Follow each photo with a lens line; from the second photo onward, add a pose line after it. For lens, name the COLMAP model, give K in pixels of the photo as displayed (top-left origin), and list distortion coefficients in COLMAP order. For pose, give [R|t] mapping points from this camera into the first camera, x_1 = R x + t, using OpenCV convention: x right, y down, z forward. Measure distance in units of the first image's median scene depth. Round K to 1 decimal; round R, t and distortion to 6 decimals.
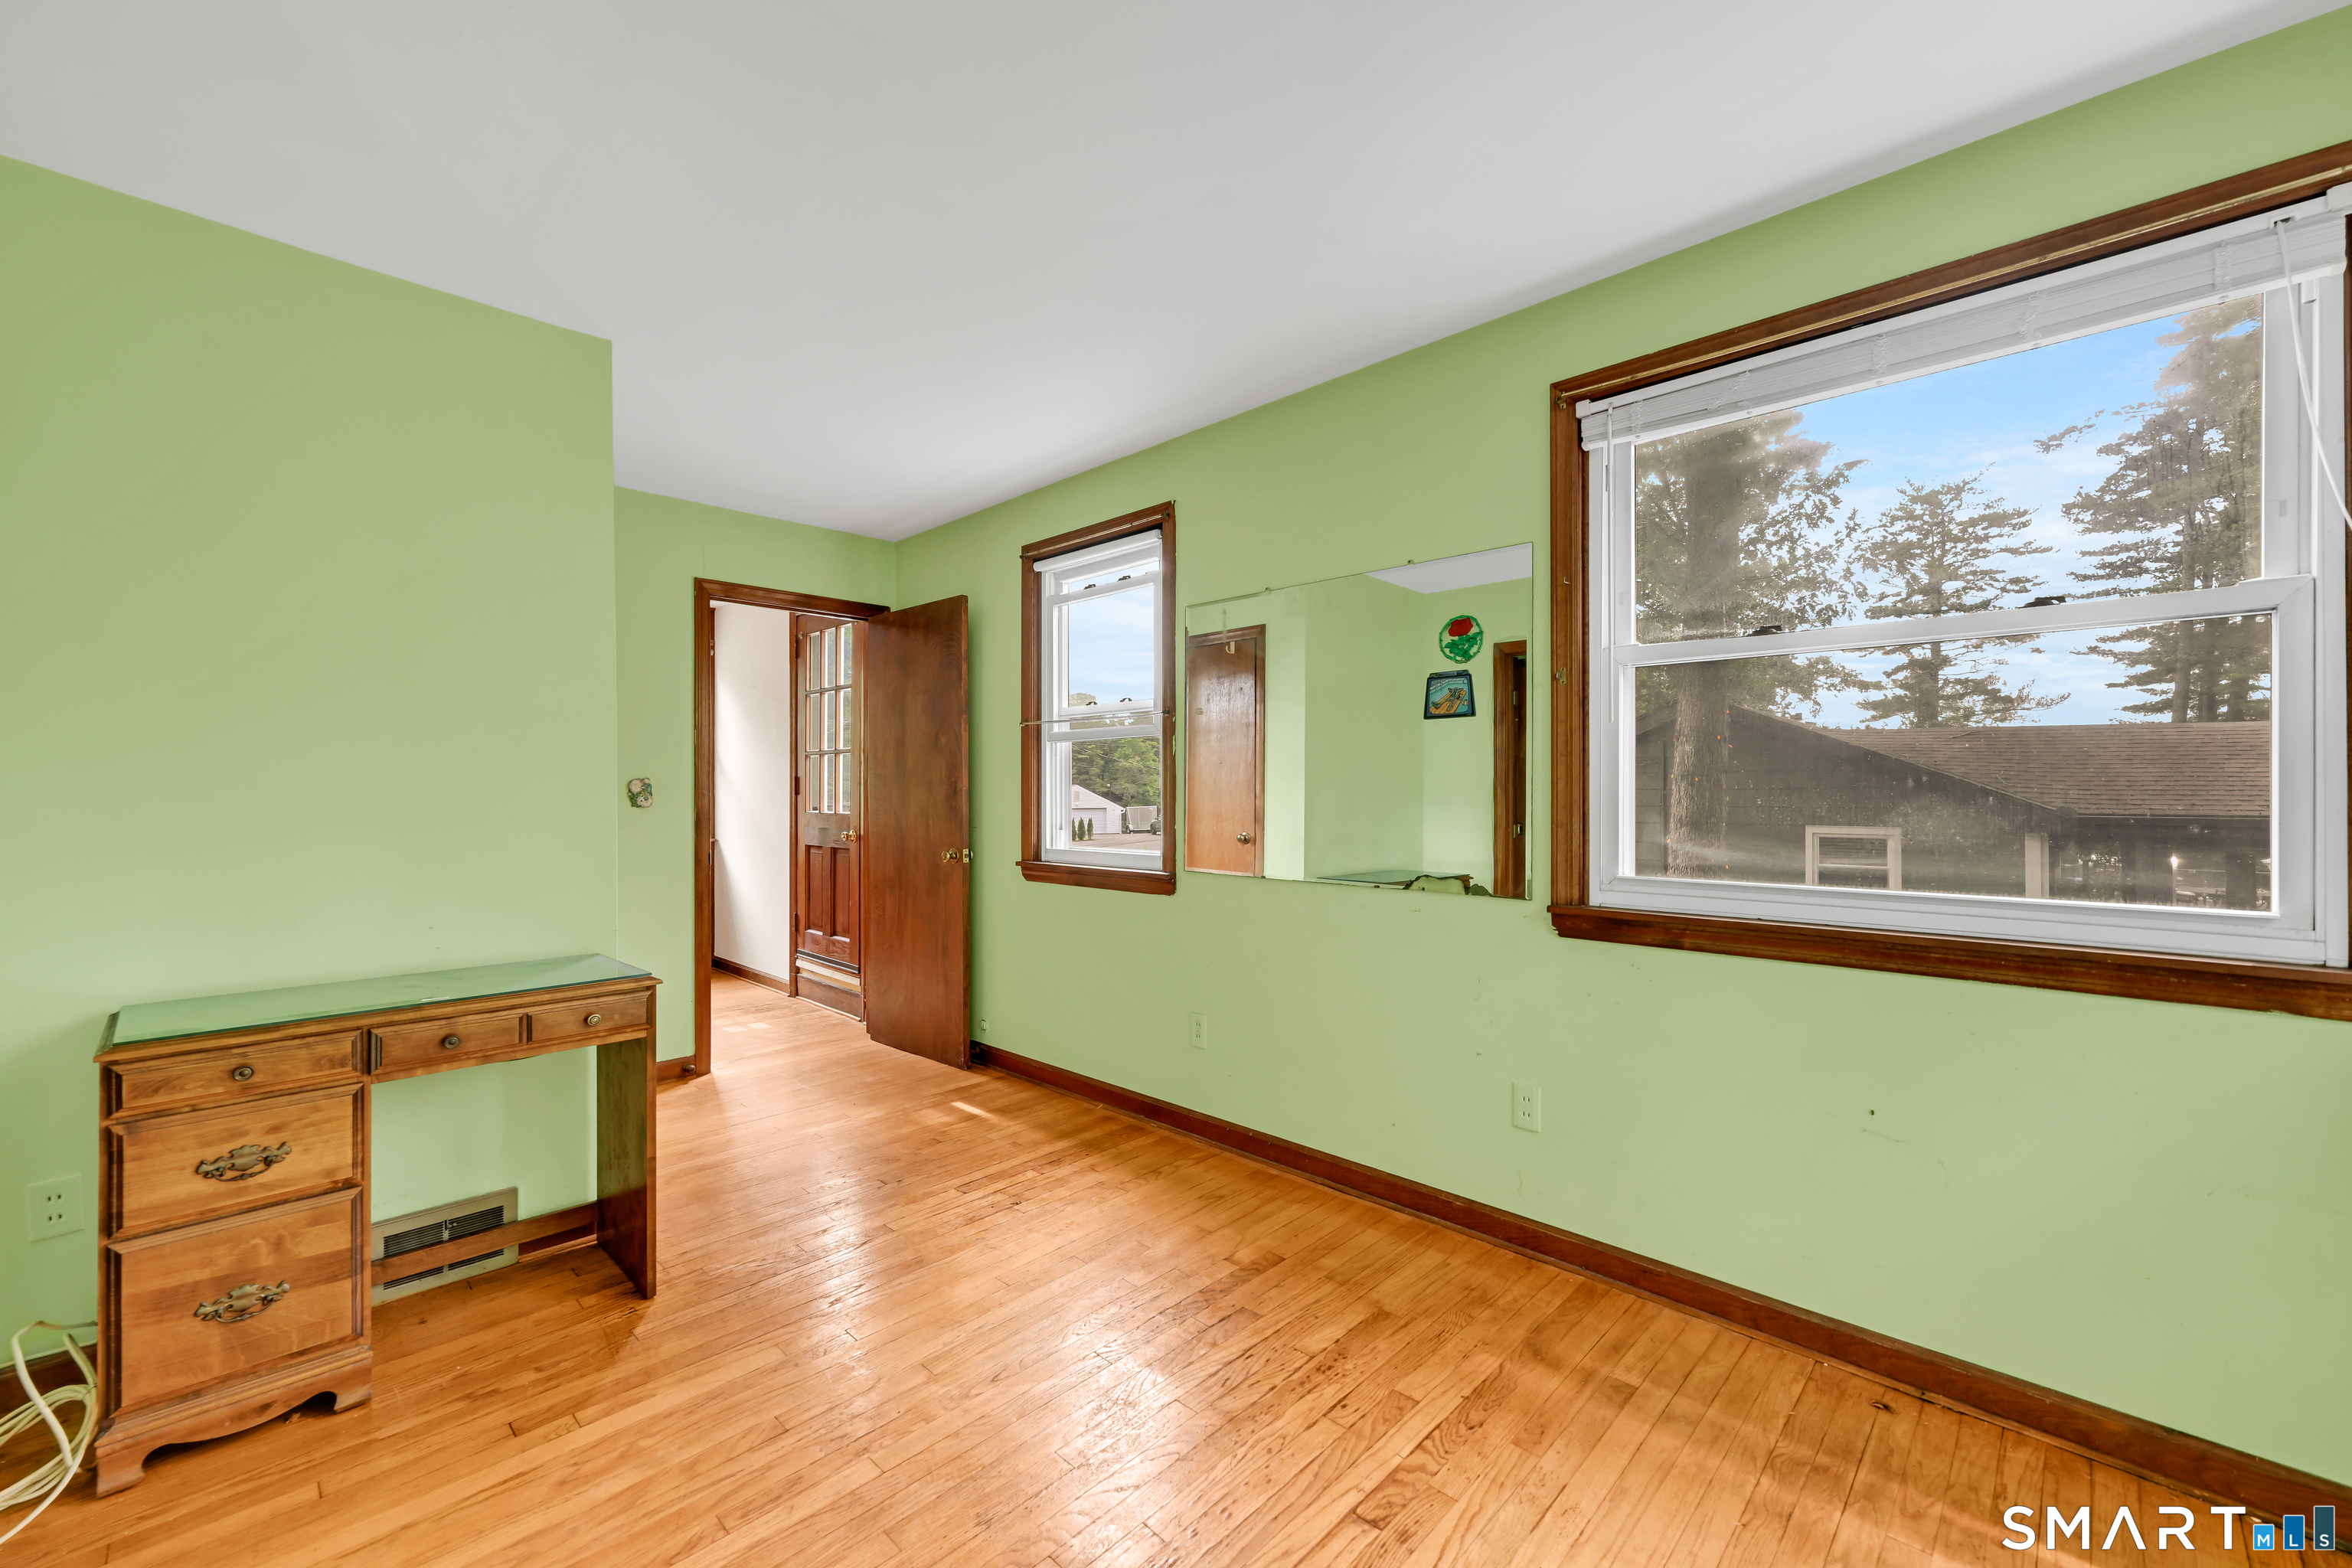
lens RADIAL K [[948.2, 0, 1181.0], [0, 948.2, 790.3], [0, 0, 1]] dist [-0.001600, -0.000244]
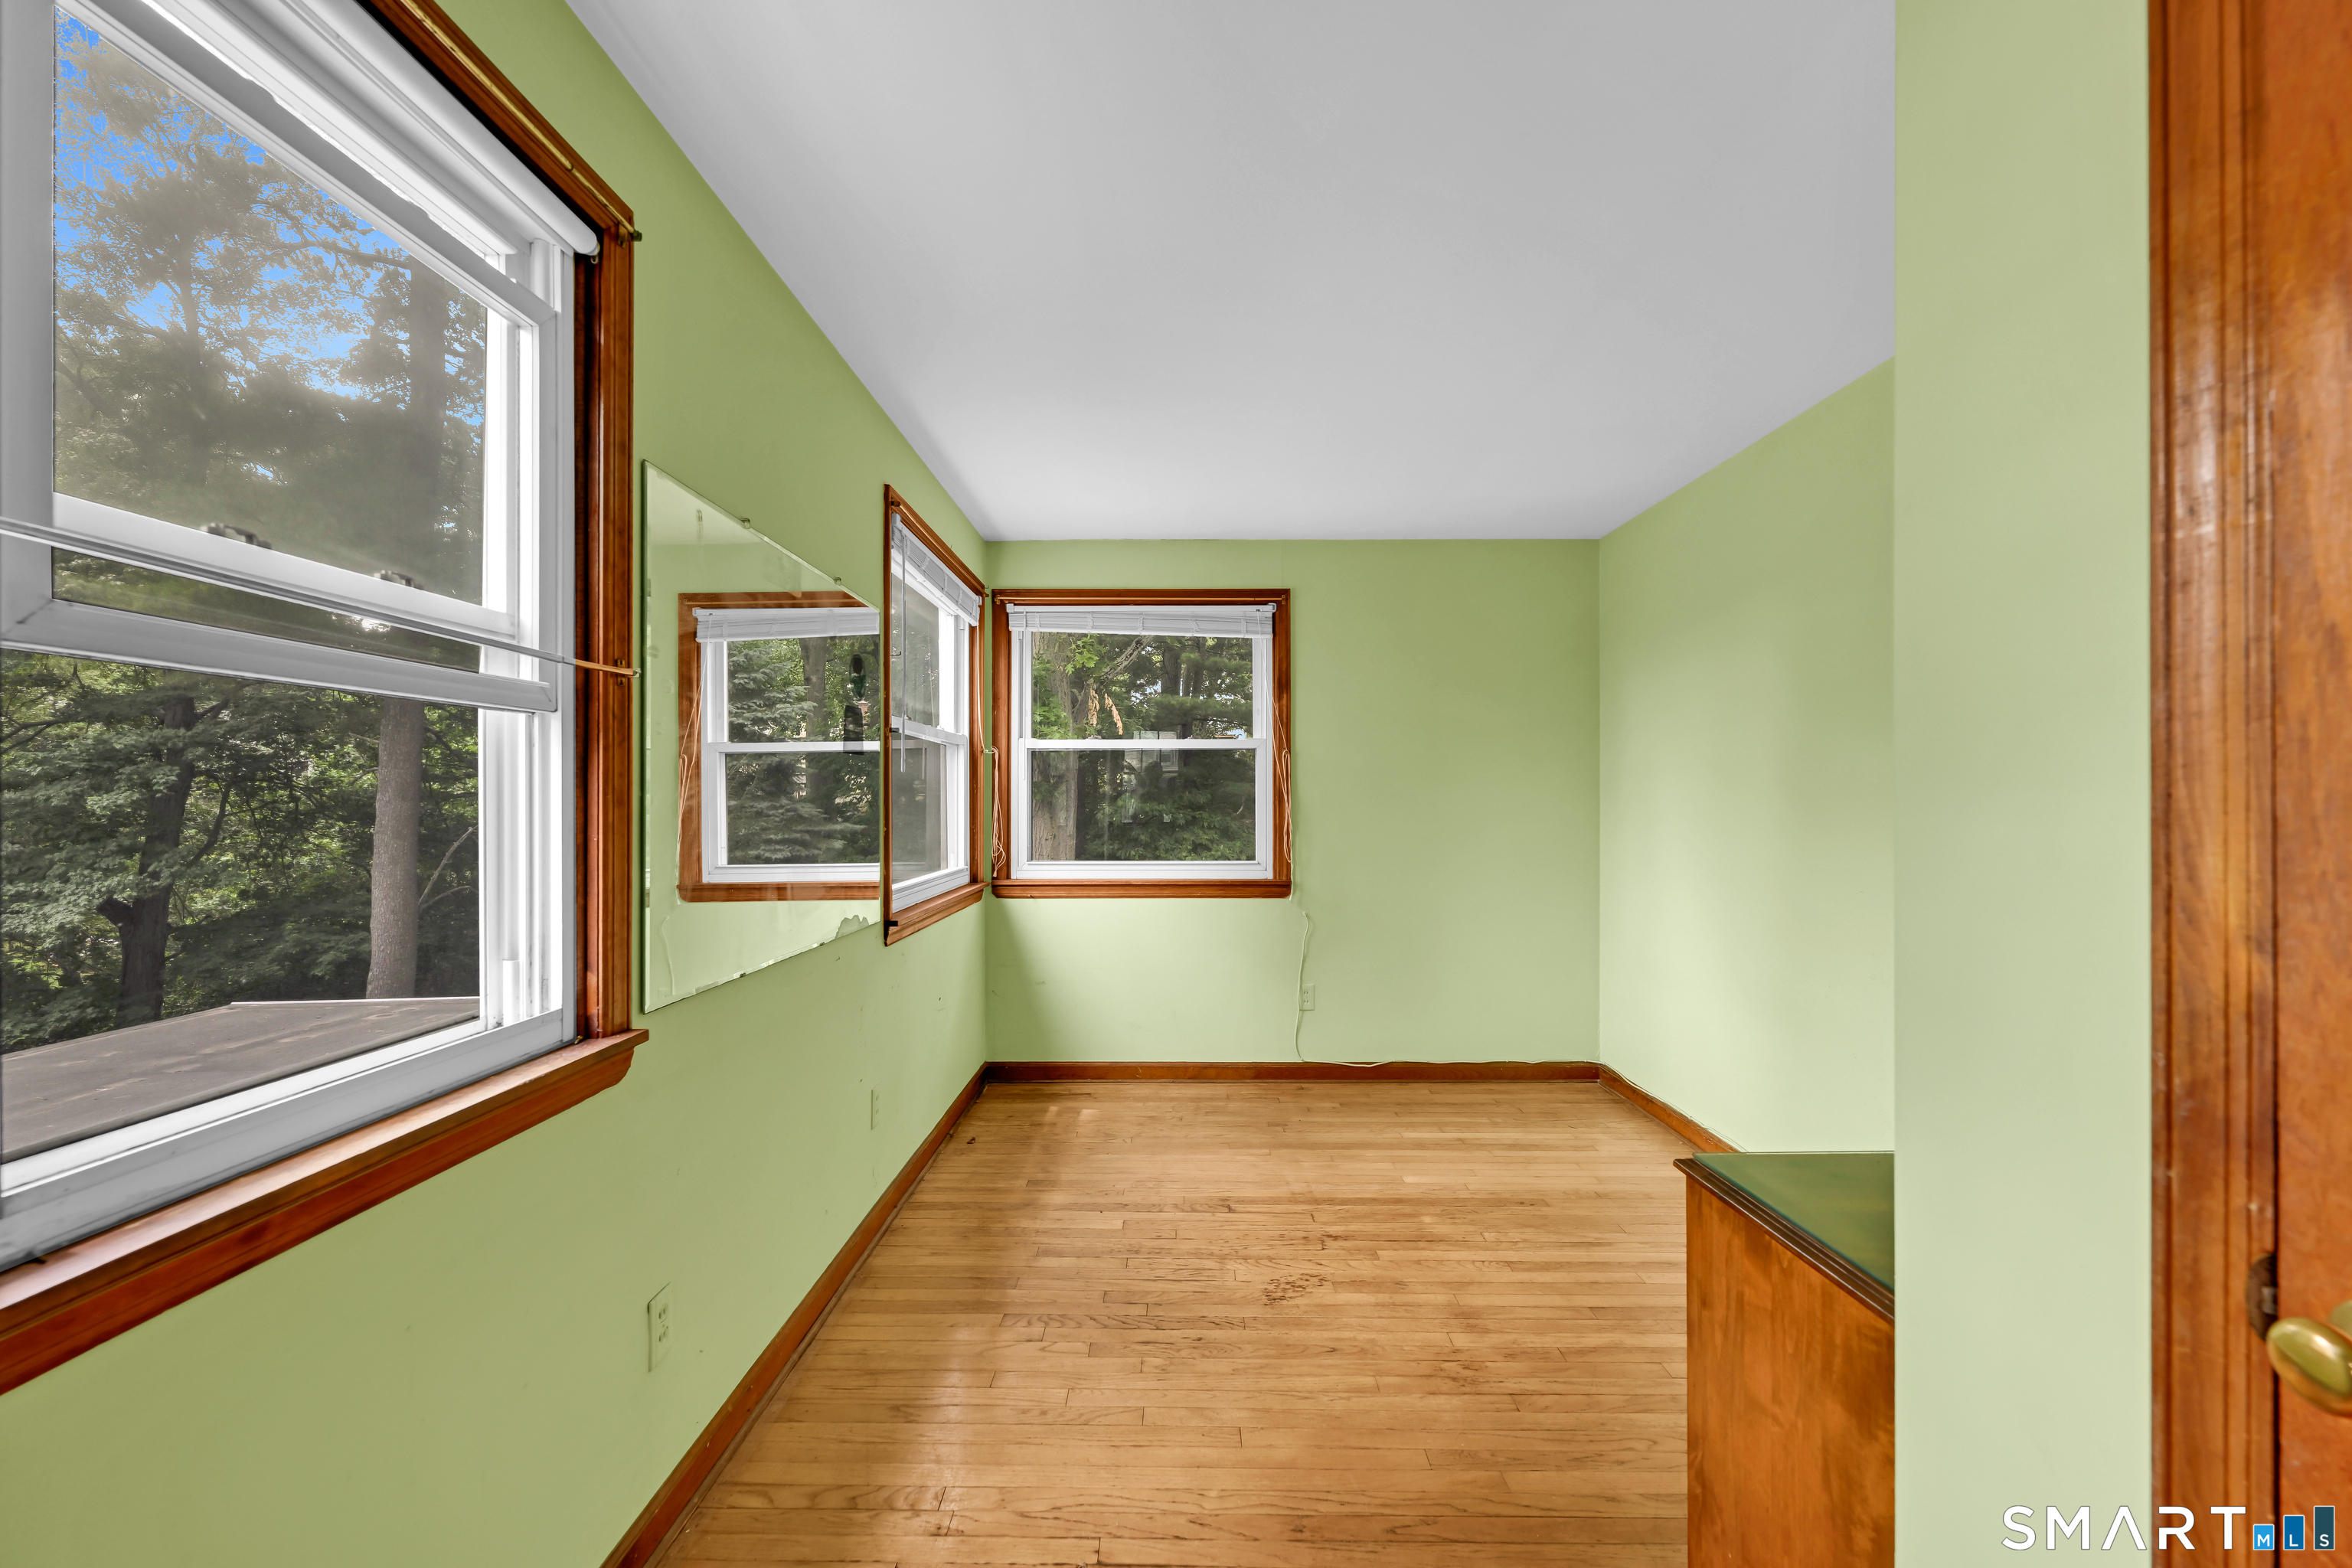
lens RADIAL K [[948.2, 0, 1181.0], [0, 948.2, 790.3], [0, 0, 1]] dist [-0.001600, -0.000244]
pose [[-0.688223, 0.000545, 0.725499, -0.946724], [-0.000473, 0.999999, -0.001199, -0.058271], [-0.725499, -0.001168, -0.688222, 2.012710]]
